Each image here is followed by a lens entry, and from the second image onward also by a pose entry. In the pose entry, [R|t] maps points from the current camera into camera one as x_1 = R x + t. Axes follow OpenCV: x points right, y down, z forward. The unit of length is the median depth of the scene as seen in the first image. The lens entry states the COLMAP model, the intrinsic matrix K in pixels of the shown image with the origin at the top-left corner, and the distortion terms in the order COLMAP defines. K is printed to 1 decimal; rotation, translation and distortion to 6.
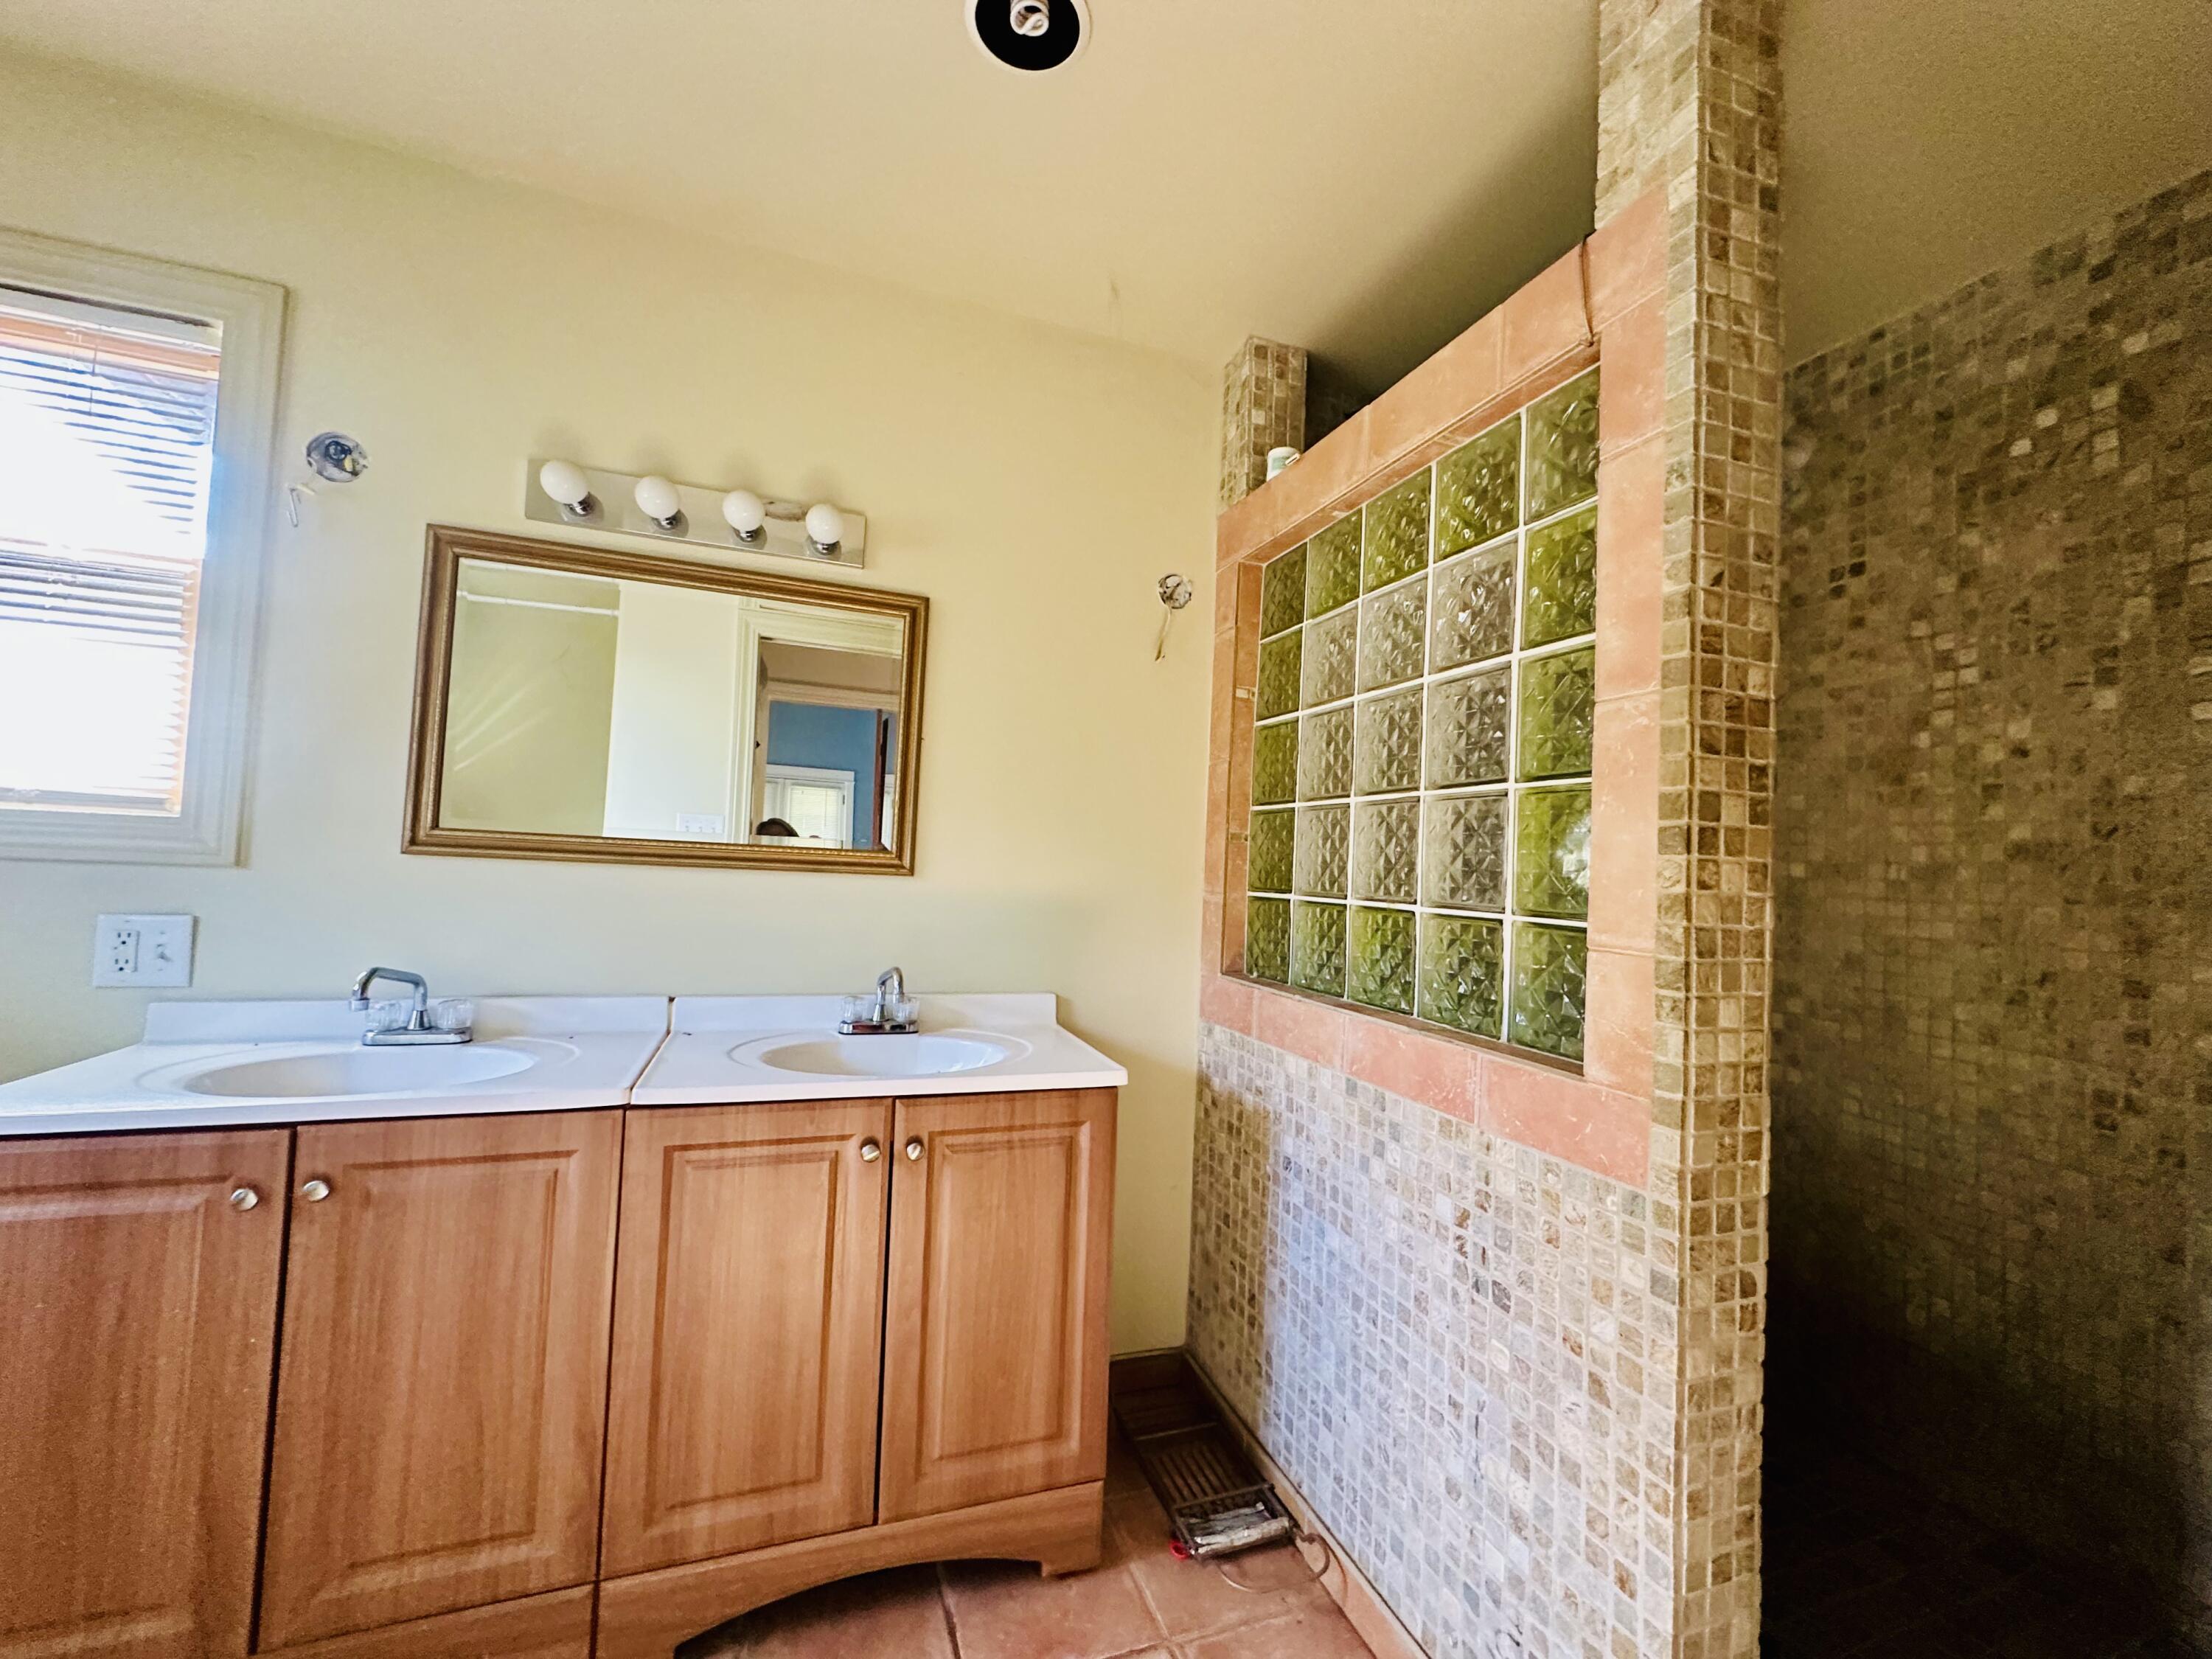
lens RADIAL K [[879.7, 0, 1105.7], [0, 879.7, 828.1], [0, 0, 1]] dist [-0.003958, 0.000592]
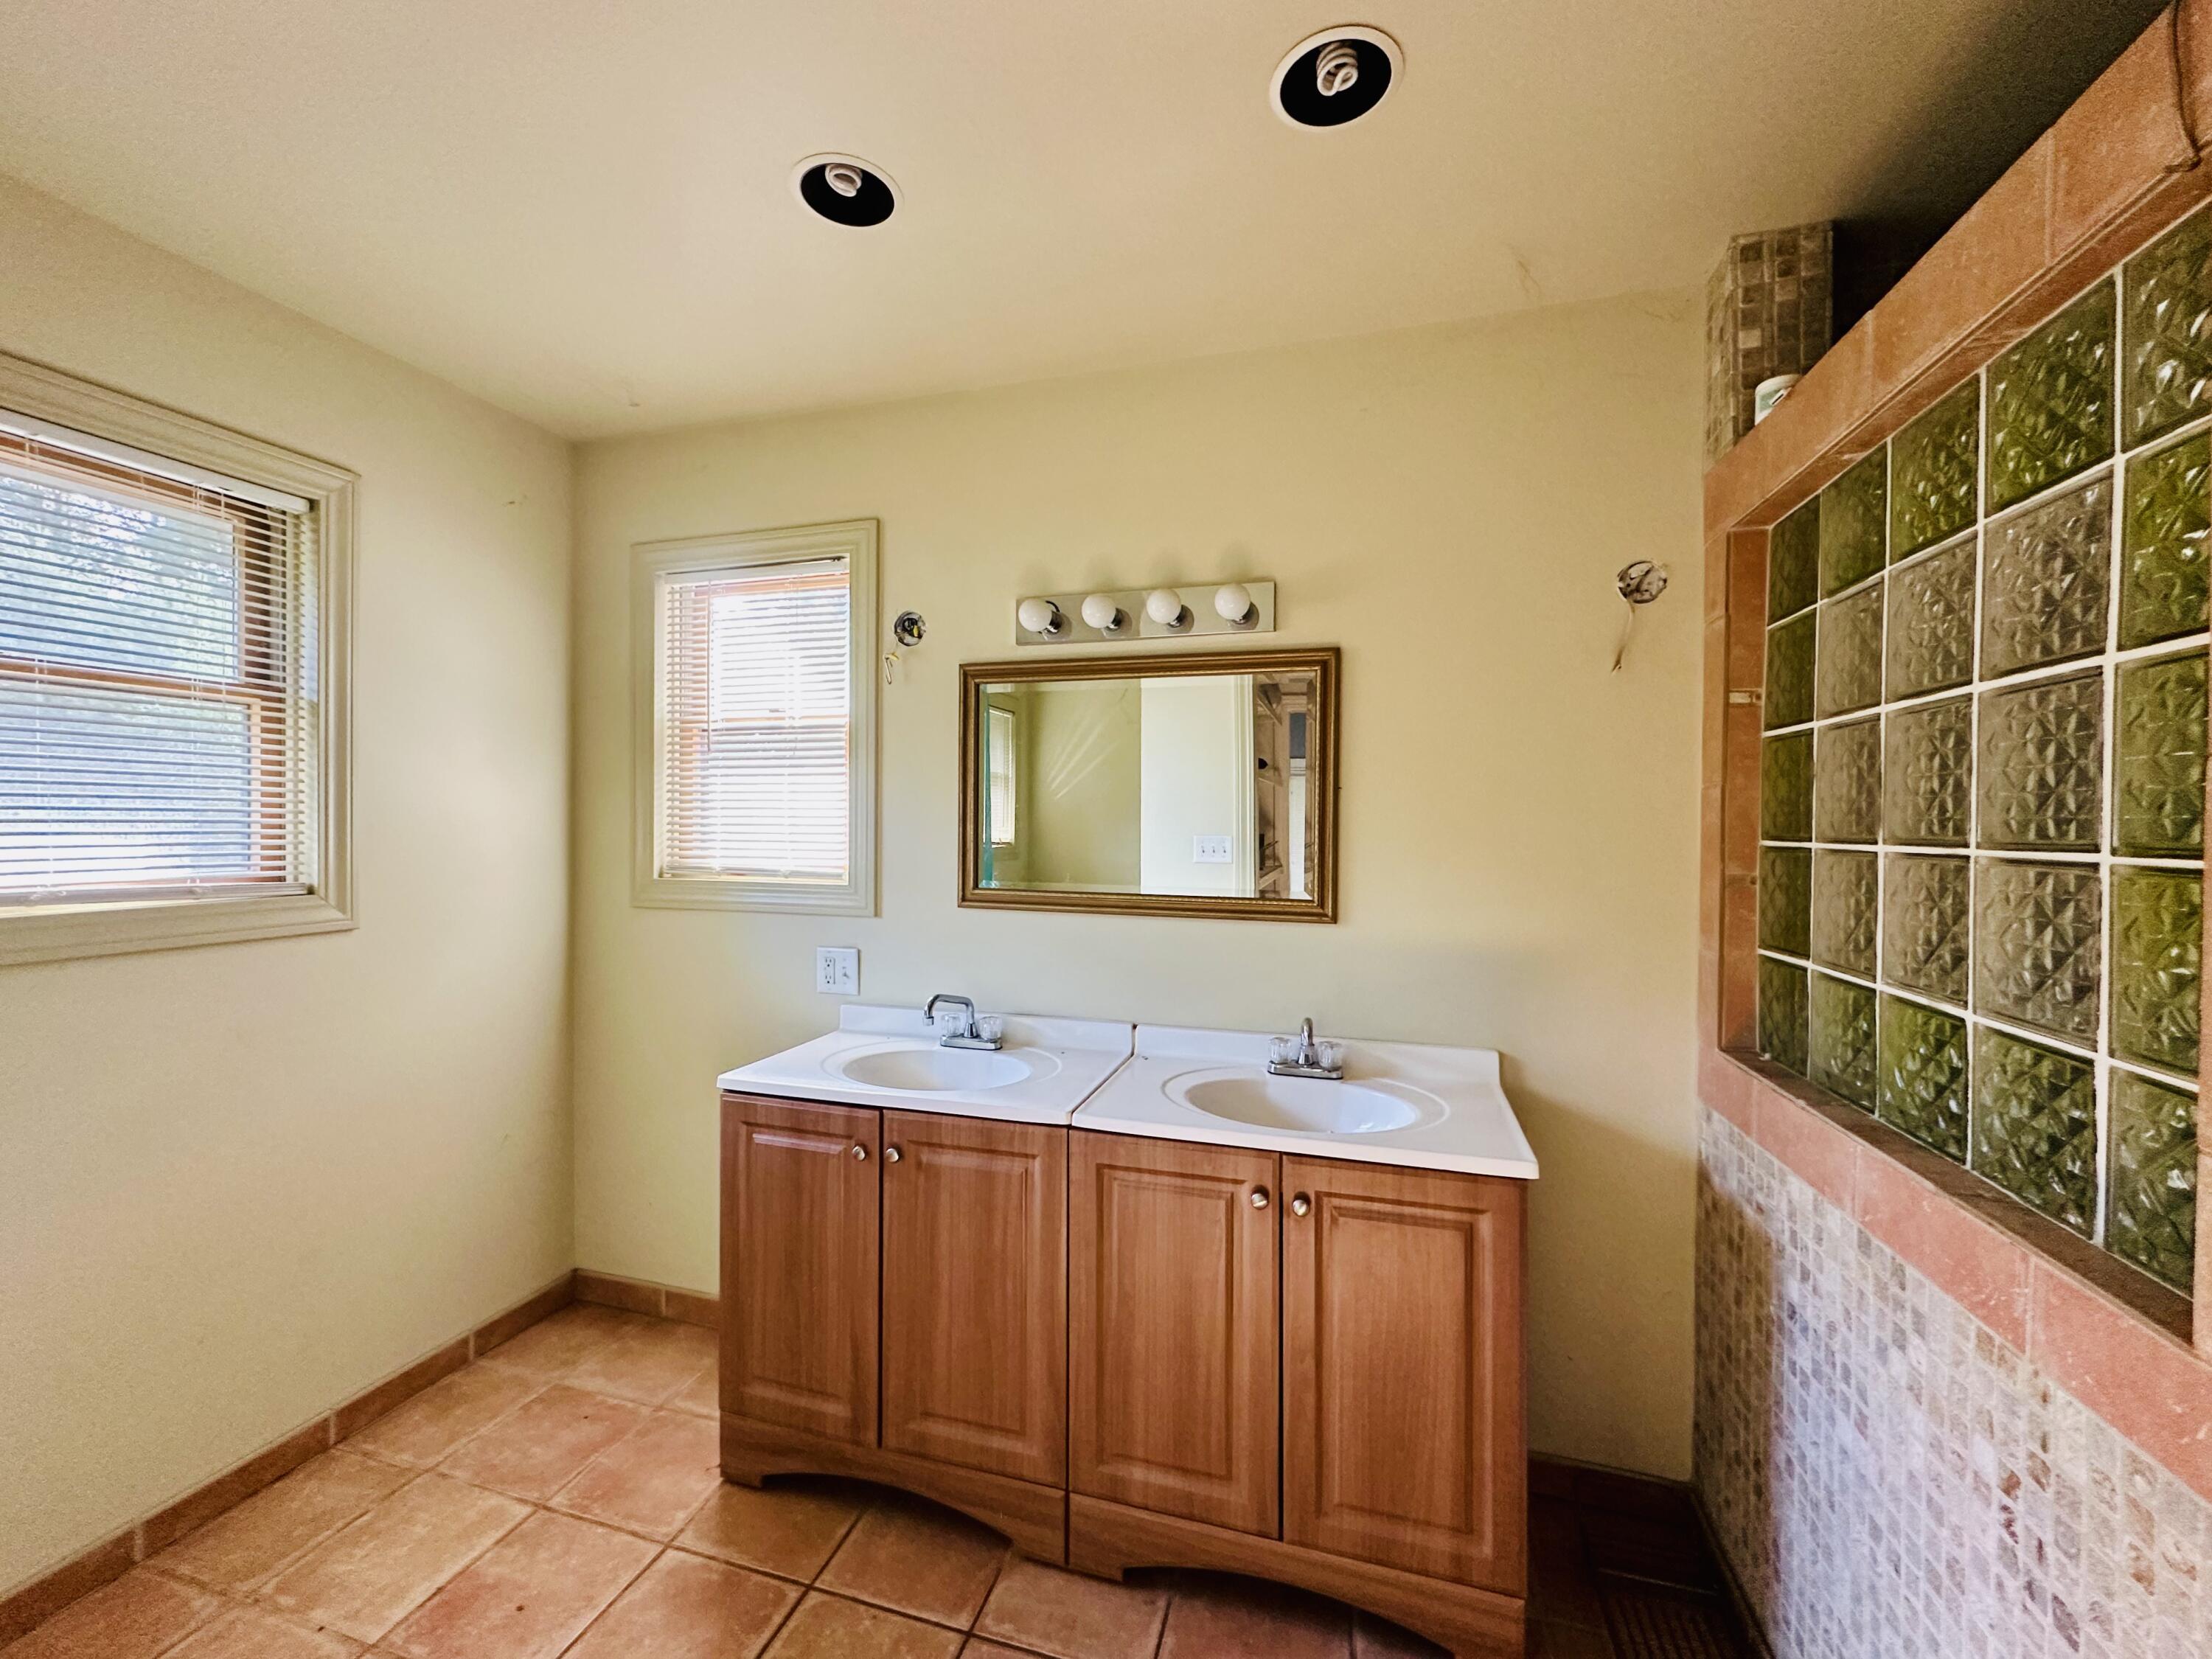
lens RADIAL K [[879.7, 0, 1104.0], [0, 879.7, 829.2], [0, 0, 1]] dist [-0.003958, 0.000592]
pose [[0.803522, -0.035227, -0.594232, 0.222708], [0.053277, 0.998497, 0.012850, -0.105372], [0.592886, -0.041984, 0.804191, 0.029628]]
